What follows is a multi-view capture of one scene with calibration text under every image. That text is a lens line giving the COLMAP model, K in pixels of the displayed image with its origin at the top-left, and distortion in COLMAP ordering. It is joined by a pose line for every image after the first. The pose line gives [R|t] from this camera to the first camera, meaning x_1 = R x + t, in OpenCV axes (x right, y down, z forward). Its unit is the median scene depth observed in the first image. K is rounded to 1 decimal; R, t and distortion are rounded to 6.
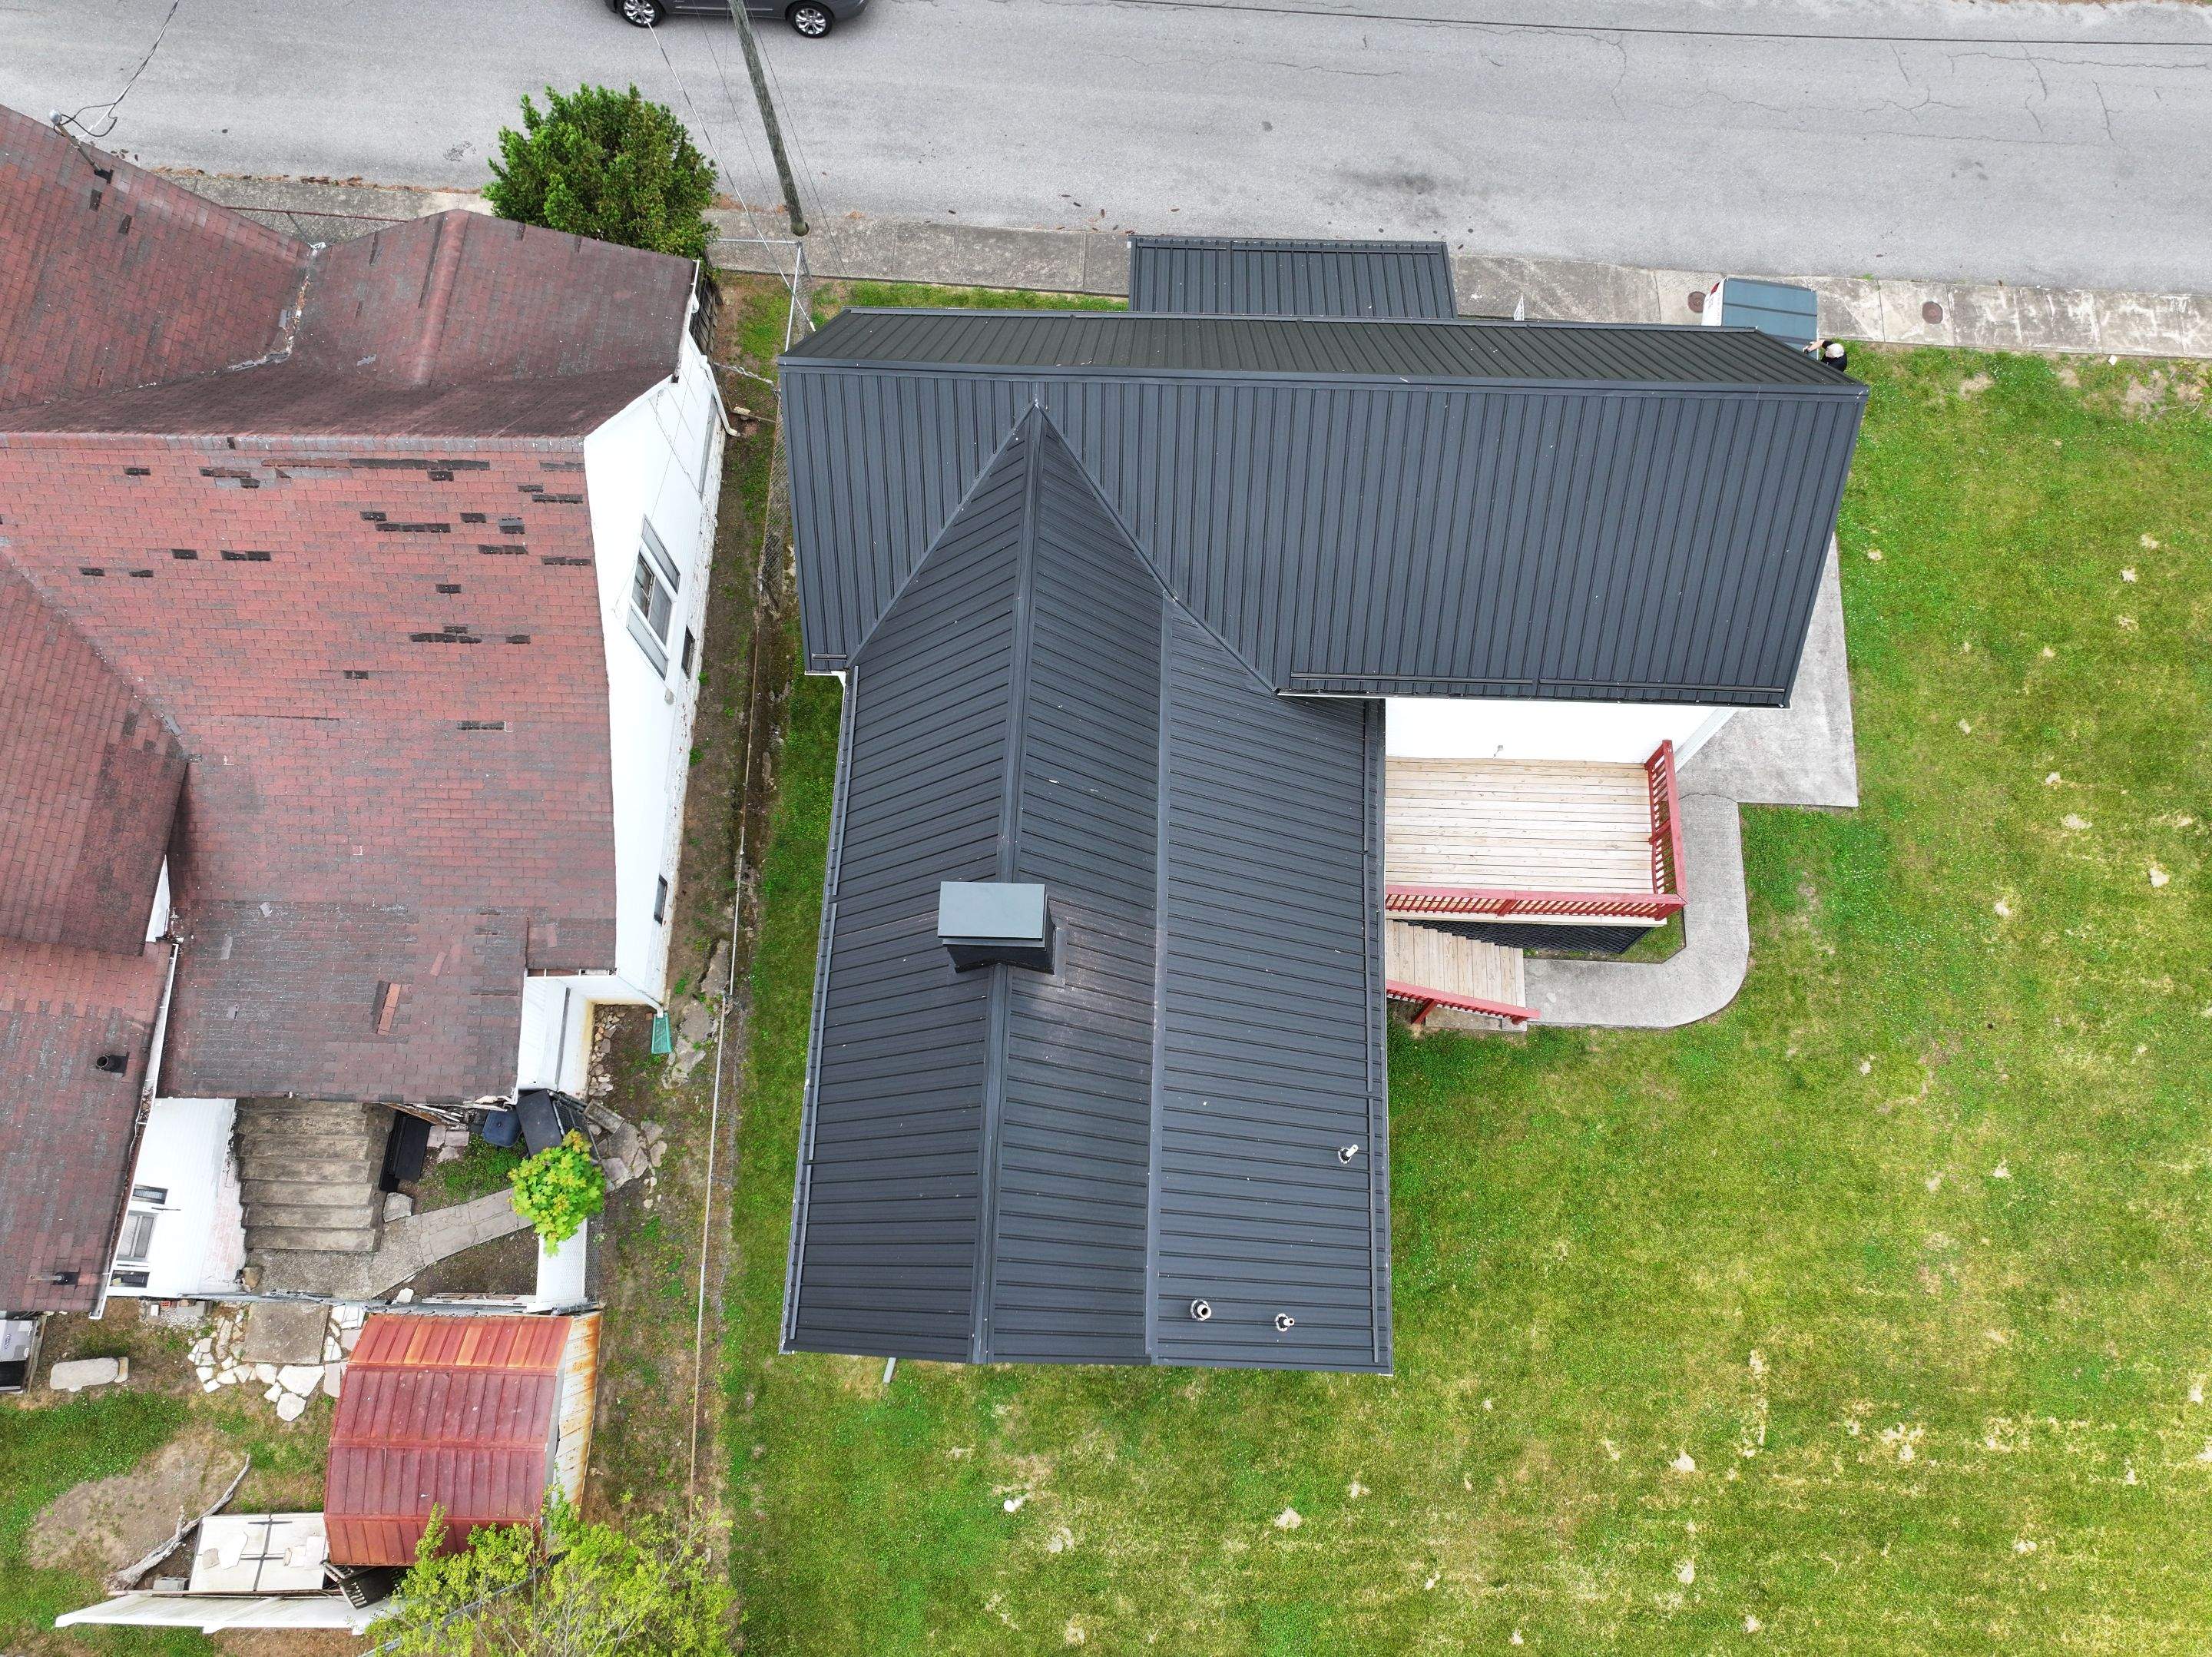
lens RADIAL K [[1535.0, 0, 1118.7], [0, 1535.0, 832.2], [0, 0, 1]] dist [-0.009841, 0.024803]
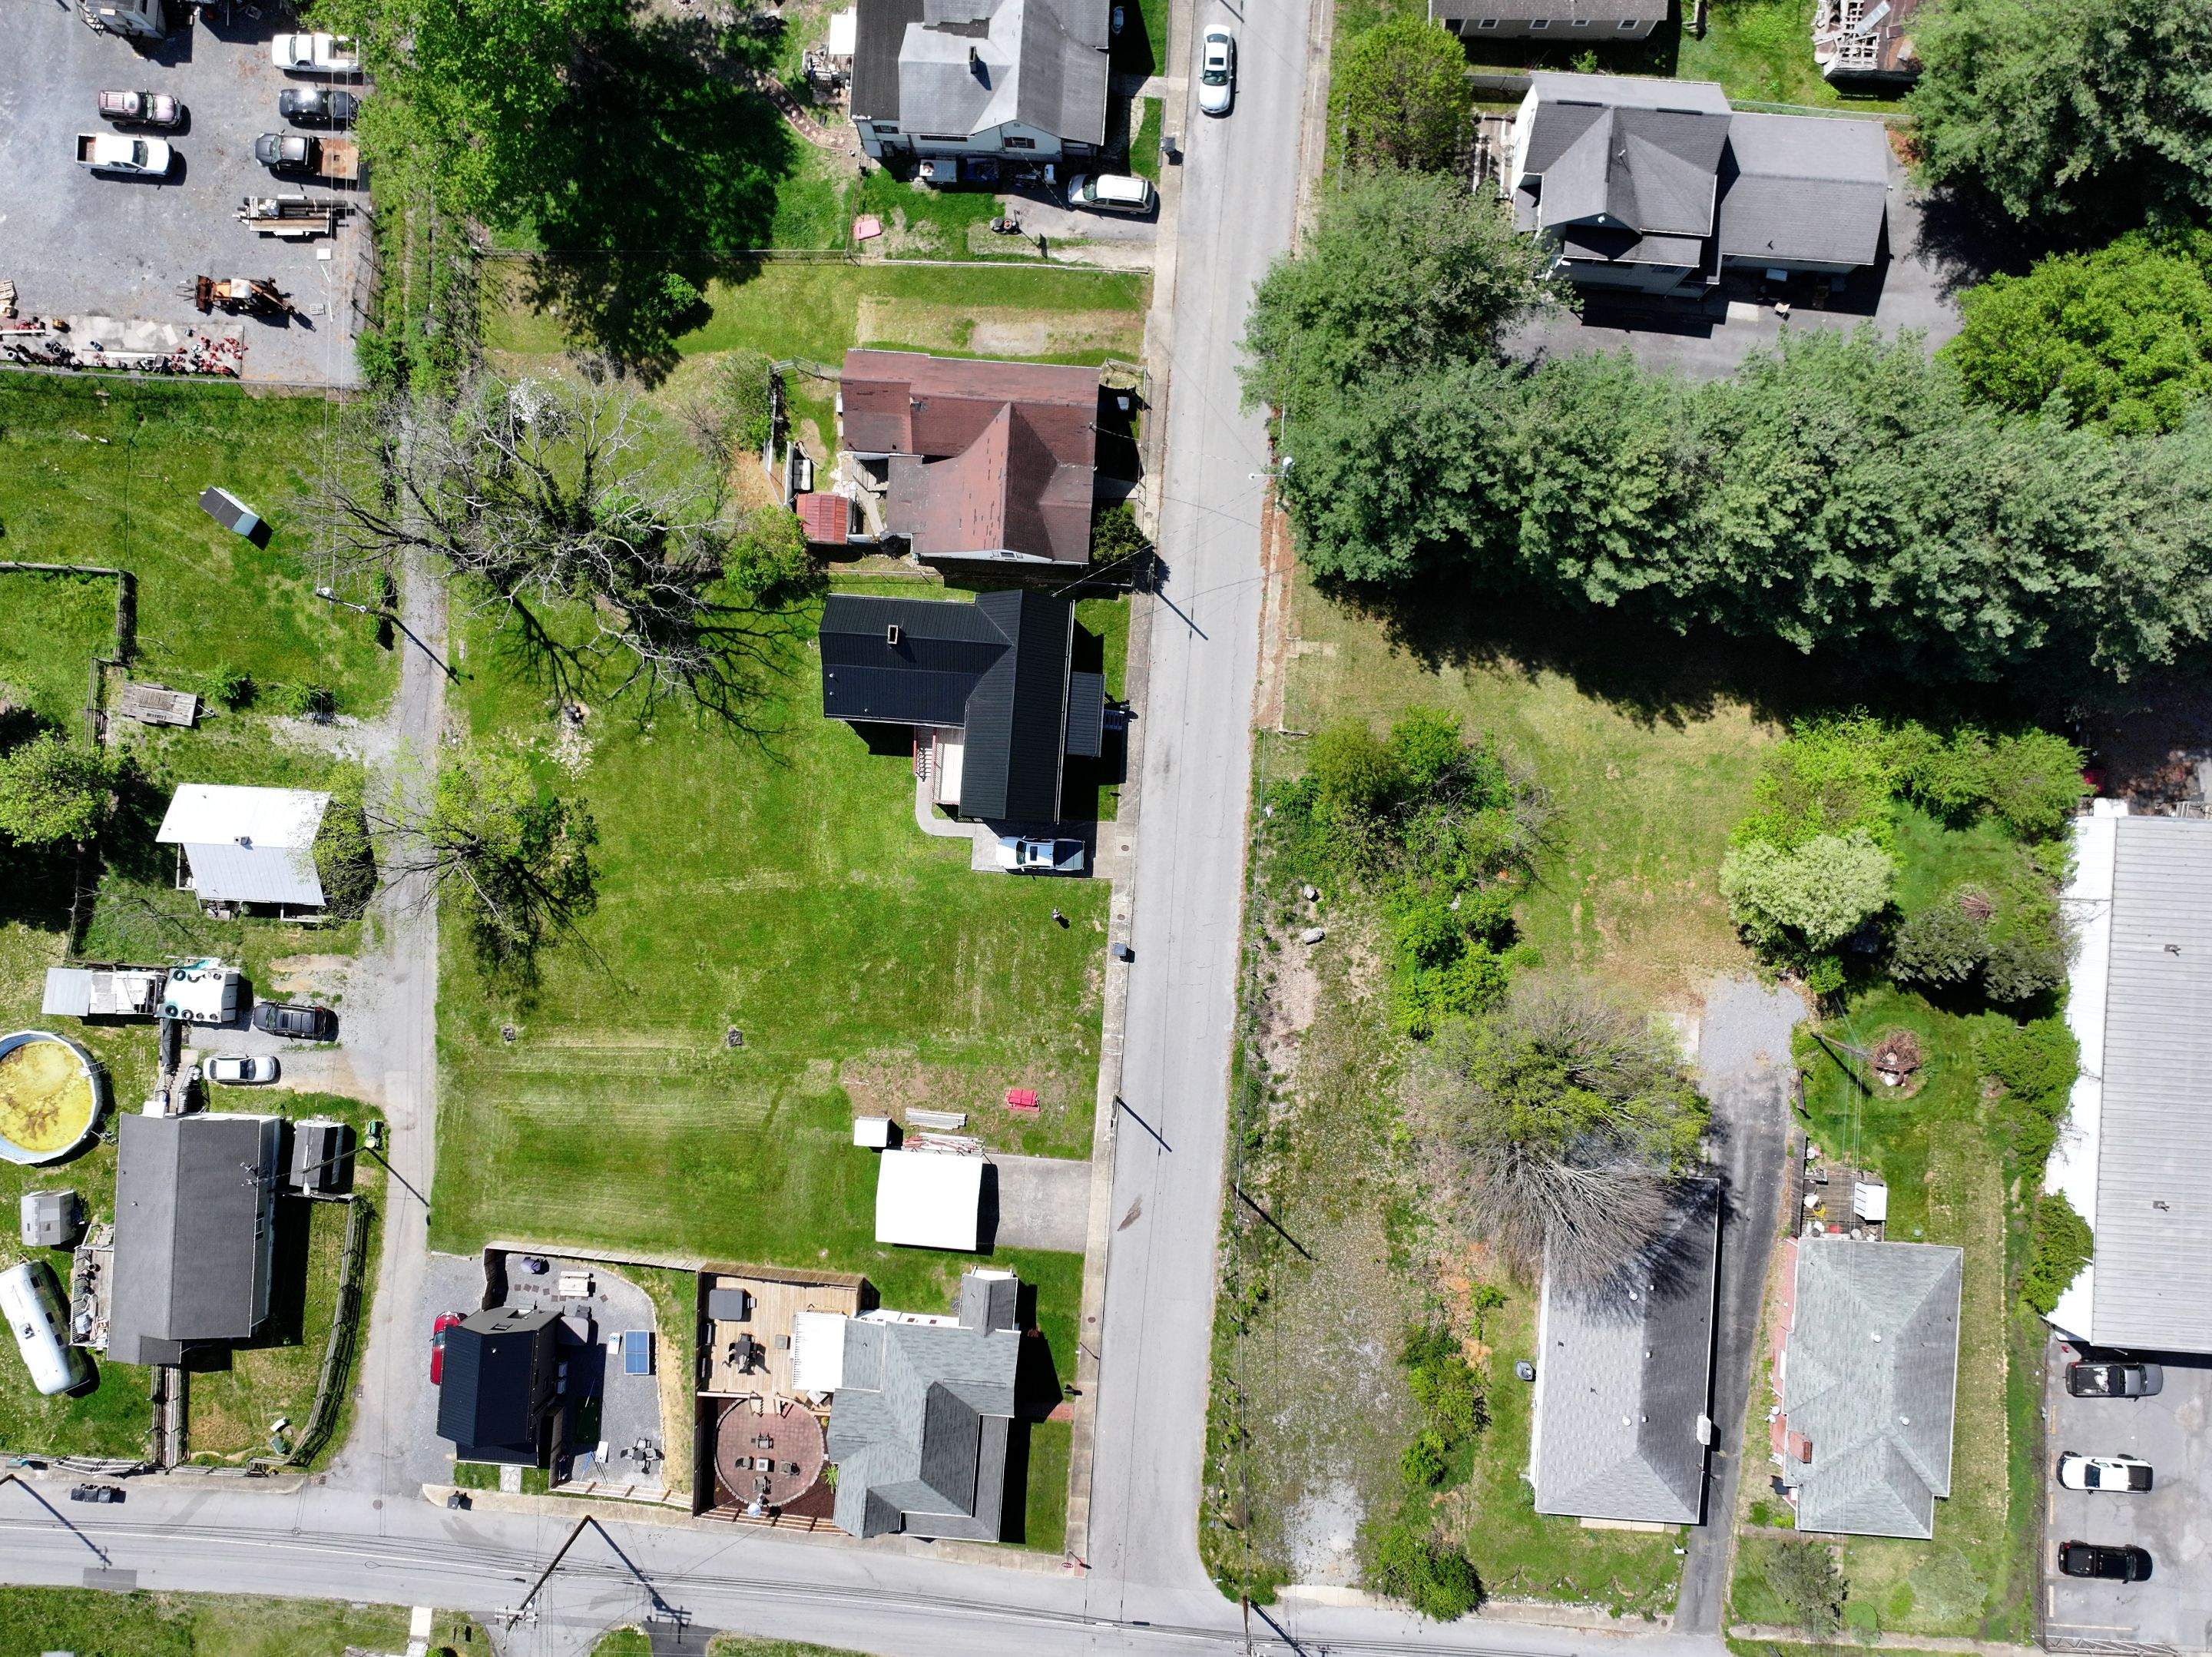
lens RADIAL K [[1707.0, 0, 1105.8], [0, 1707.0, 850.8], [0, 0, 1]] dist [-0.004752, -0.004170]
pose [[-0.032486, 0.999227, 0.022123, 0.366931], [-0.947046, -0.037849, 0.318860, -1.840906], [0.319450, -0.010593, 0.947544, -3.167590]]
